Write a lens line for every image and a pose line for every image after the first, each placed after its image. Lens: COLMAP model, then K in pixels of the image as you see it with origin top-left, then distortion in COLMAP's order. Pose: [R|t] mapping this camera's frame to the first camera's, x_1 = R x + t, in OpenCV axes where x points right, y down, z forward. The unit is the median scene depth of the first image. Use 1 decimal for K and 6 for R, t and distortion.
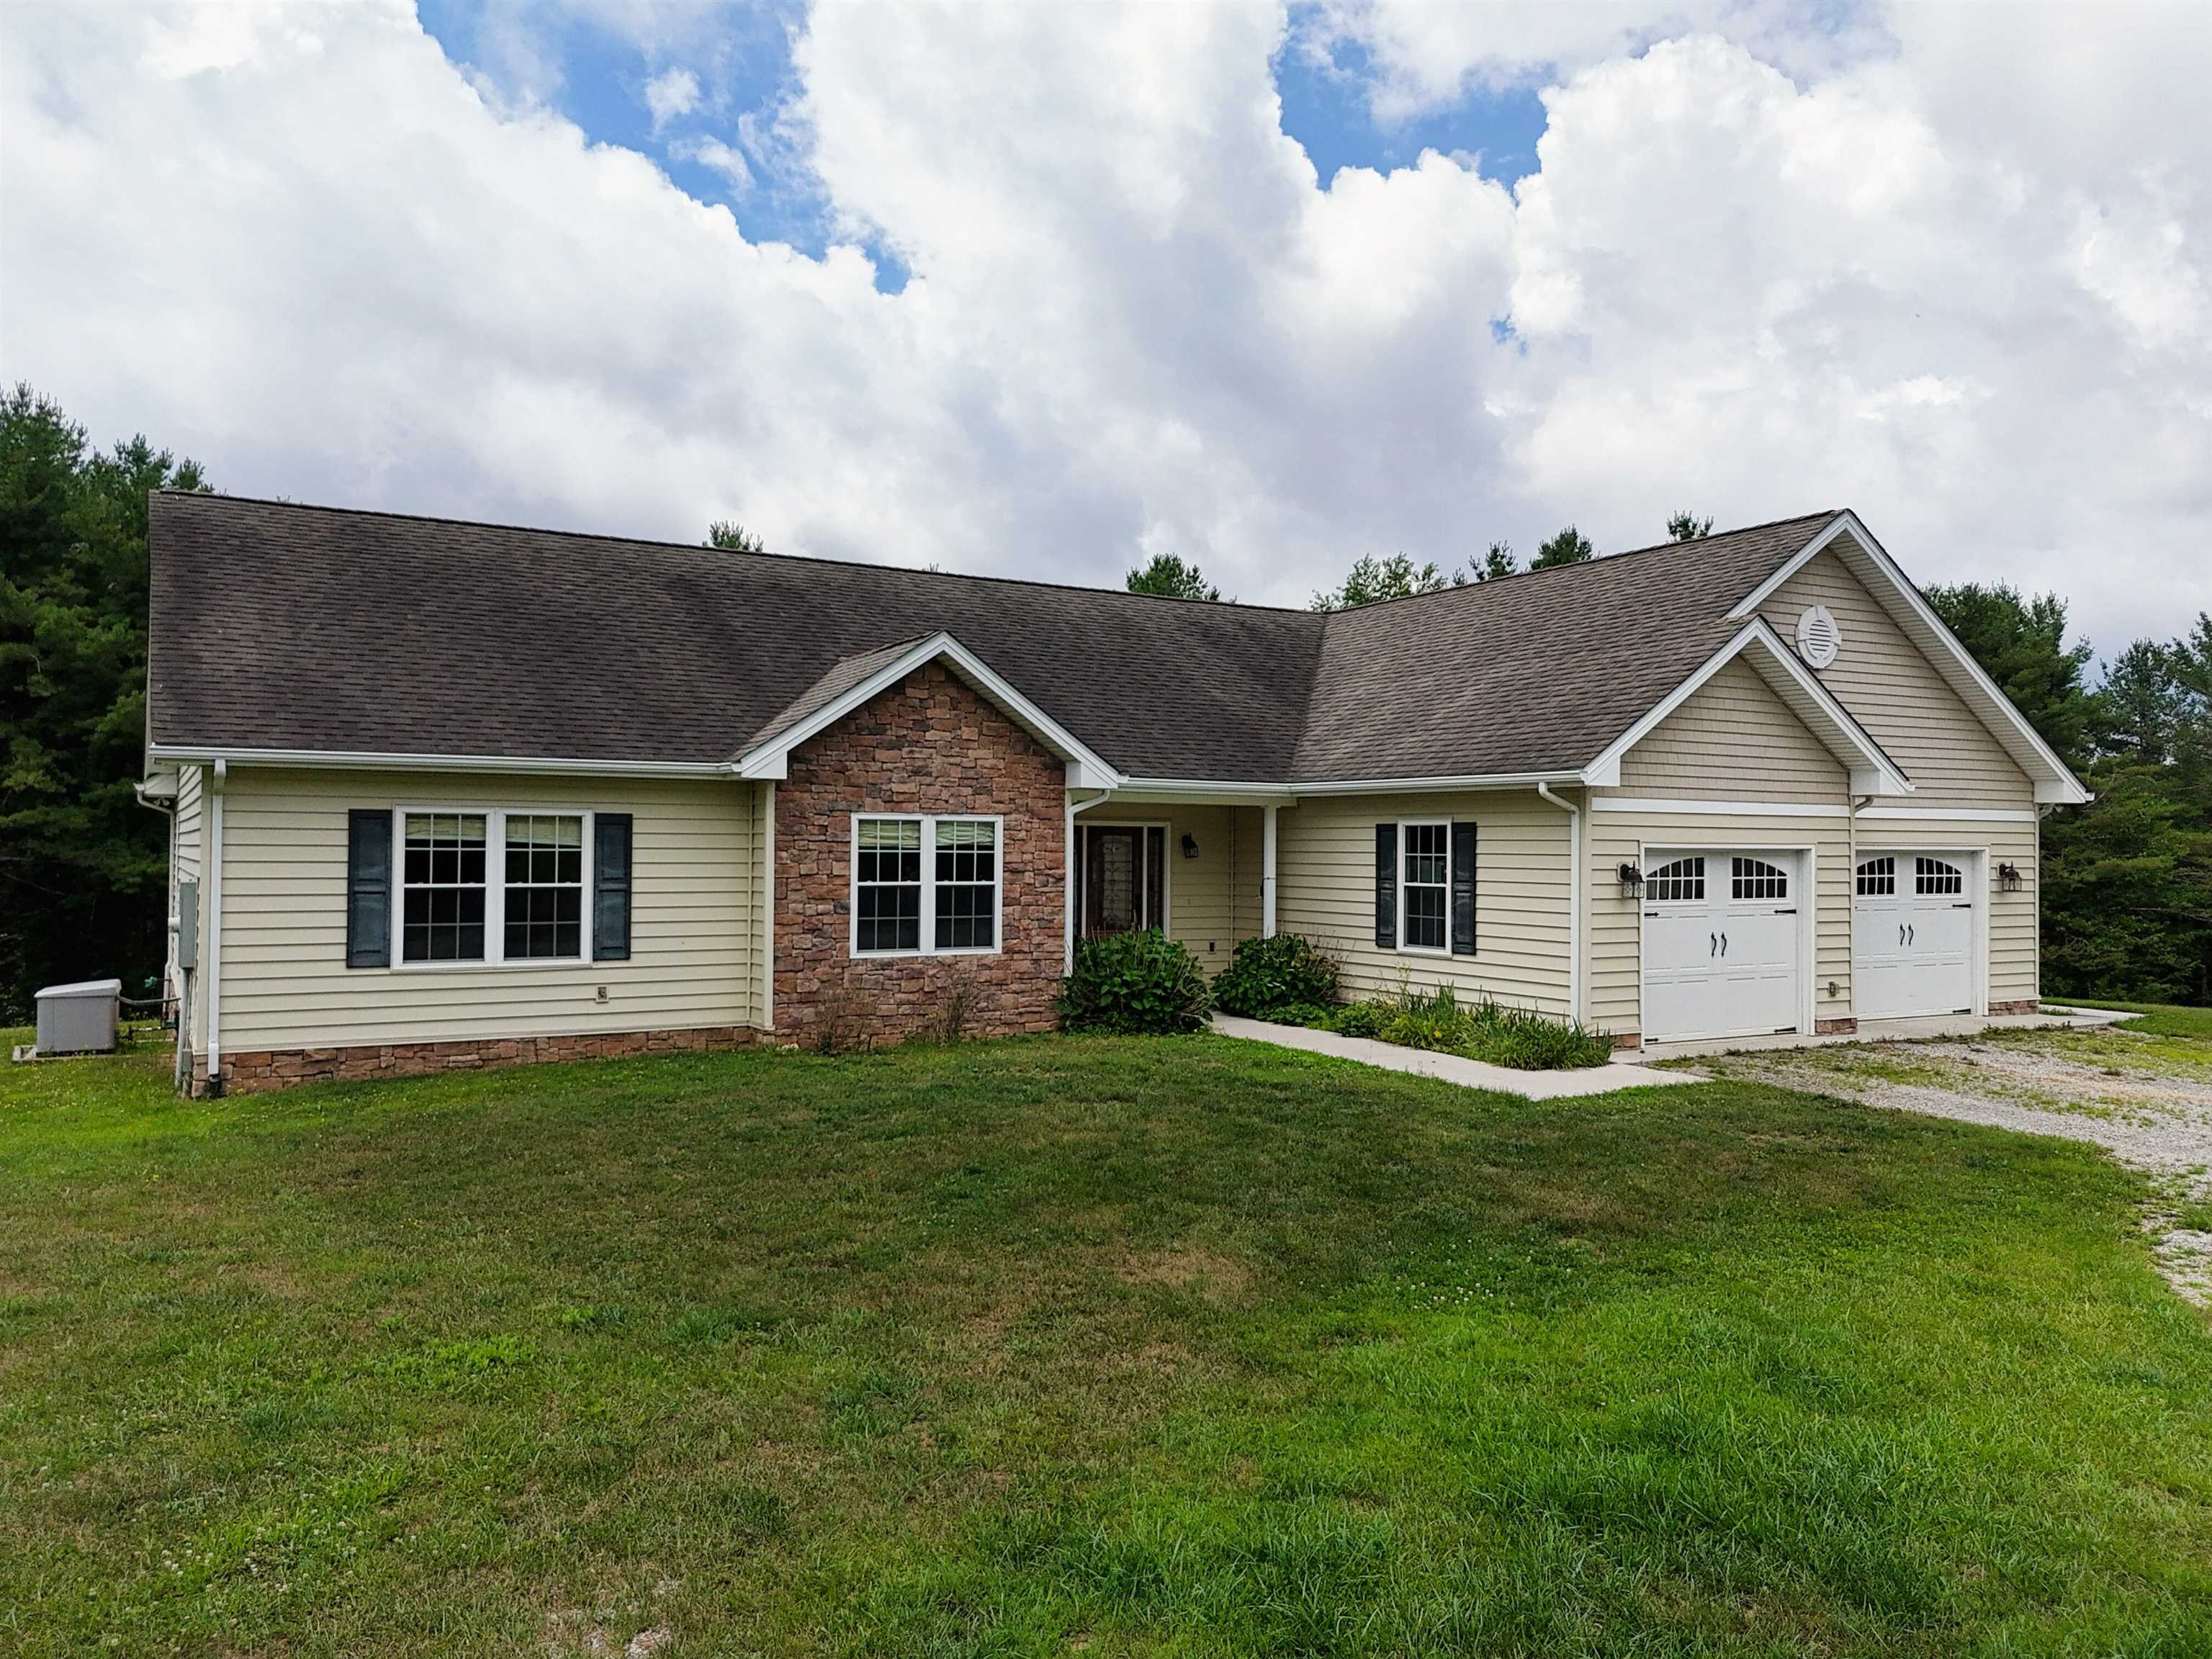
lens RADIAL K [[1629.3, 0, 1109.7], [0, 1629.3, 829.0], [0, 0, 1]] dist [0.078185, -0.075588]
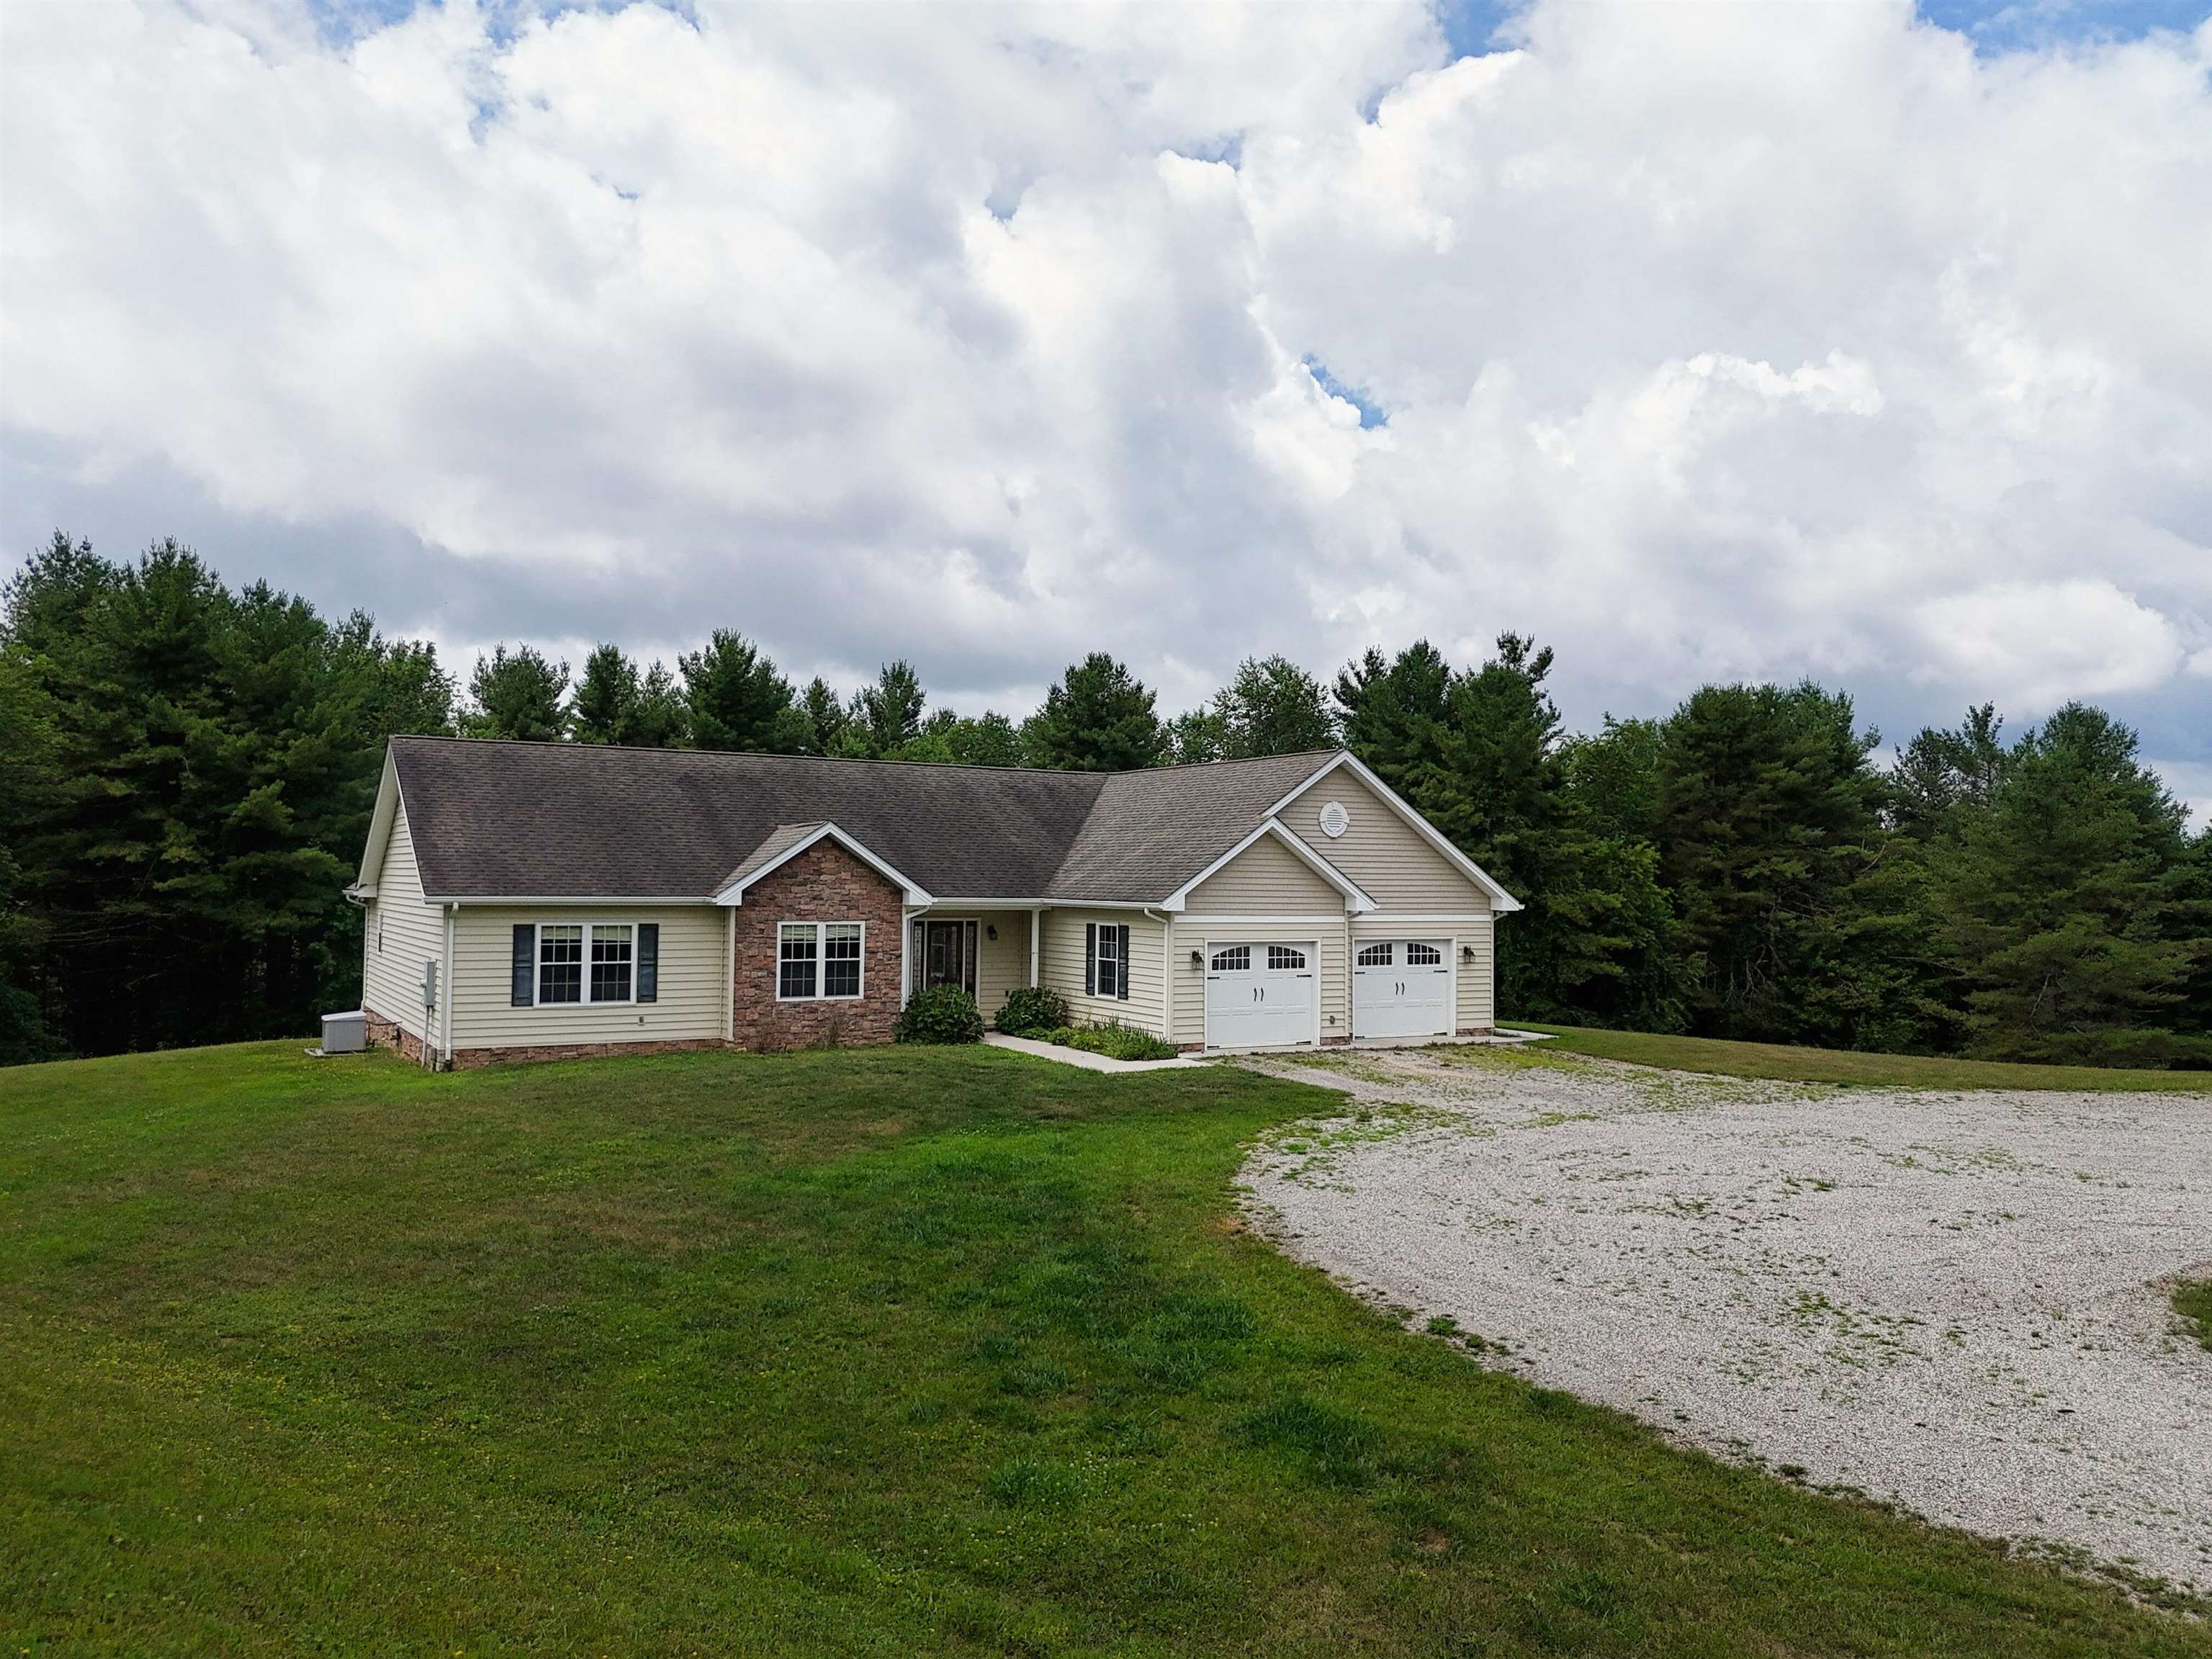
lens RADIAL K [[1636.4, 0, 1117.8], [0, 1636.4, 831.2], [0, 0, 1]] dist [0.082244, -0.097600]
pose [[0.999990, 0.004470, 0.000197, 0.212287], [-0.004465, 0.999835, -0.017585, -0.077014], [-0.000276, 0.017584, 0.999845, -0.805049]]
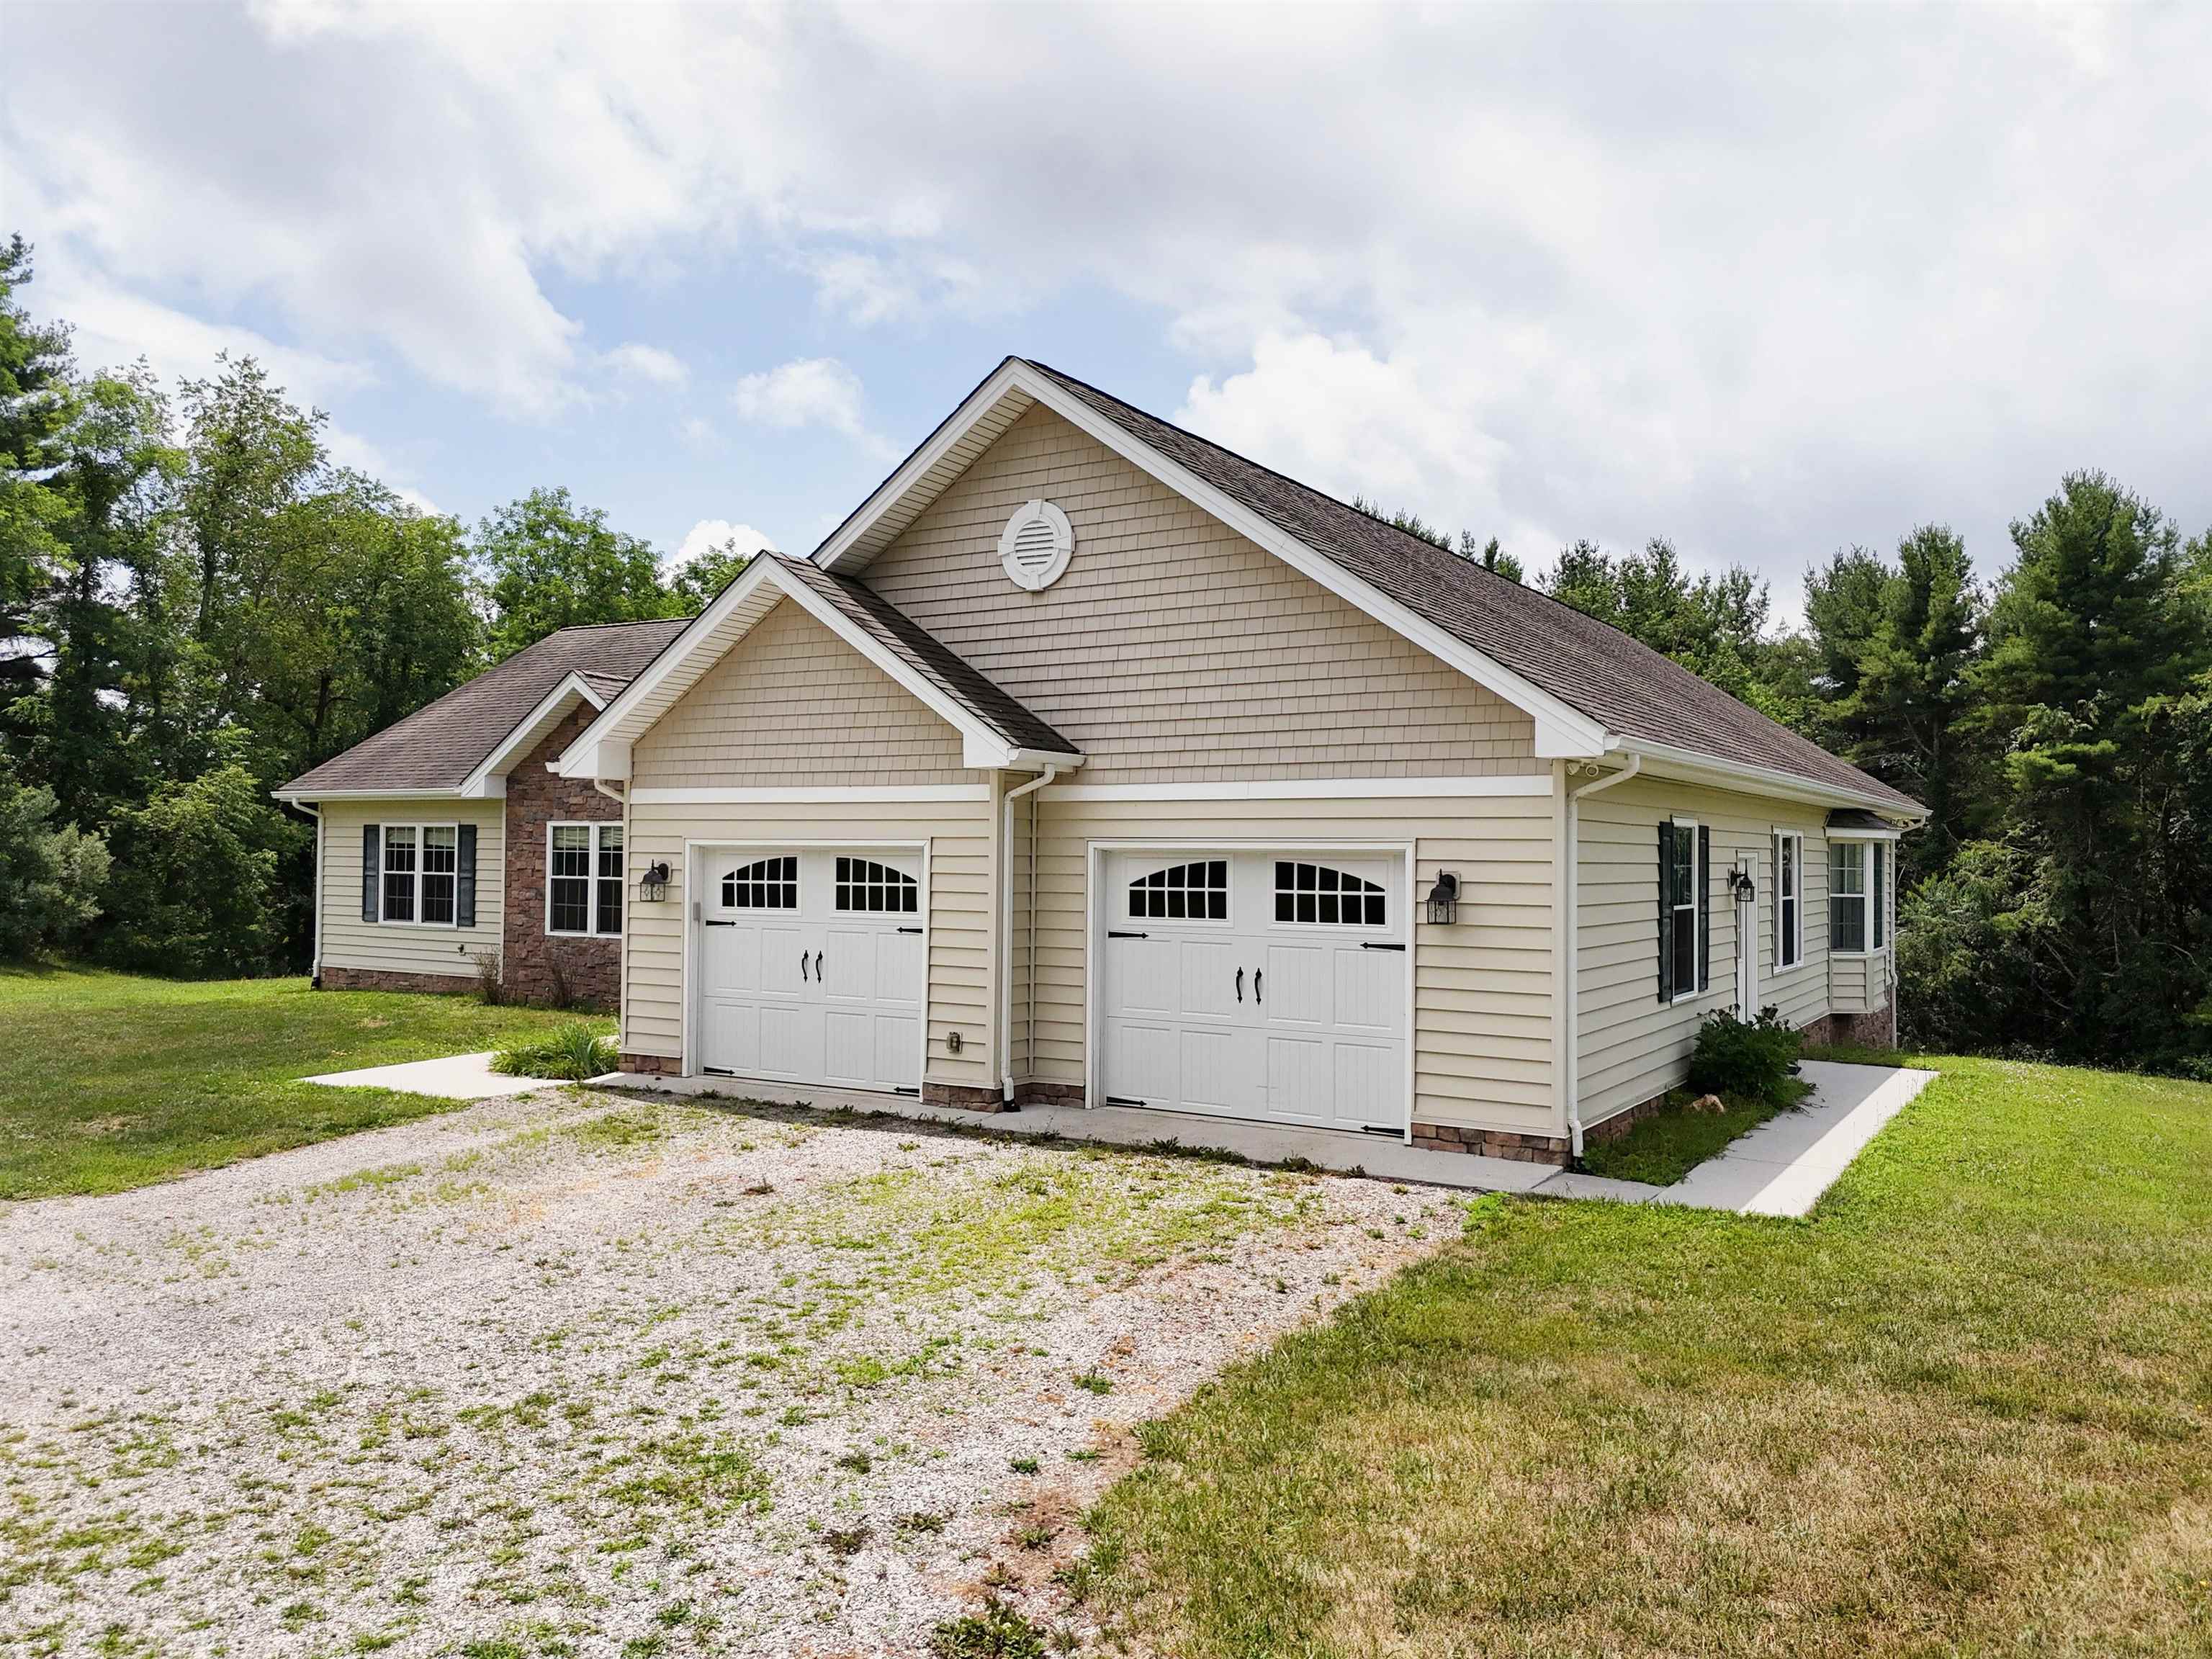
lens RADIAL K [[1629.3, 0, 1109.7], [0, 1629.3, 829.0], [0, 0, 1]] dist [0.078185, -0.075588]
pose [[0.464223, -0.013780, -0.885611, 1.134593], [0.005191, 0.999904, -0.012838, 0.014428], [0.885703, 0.001363, 0.464250, 0.755984]]
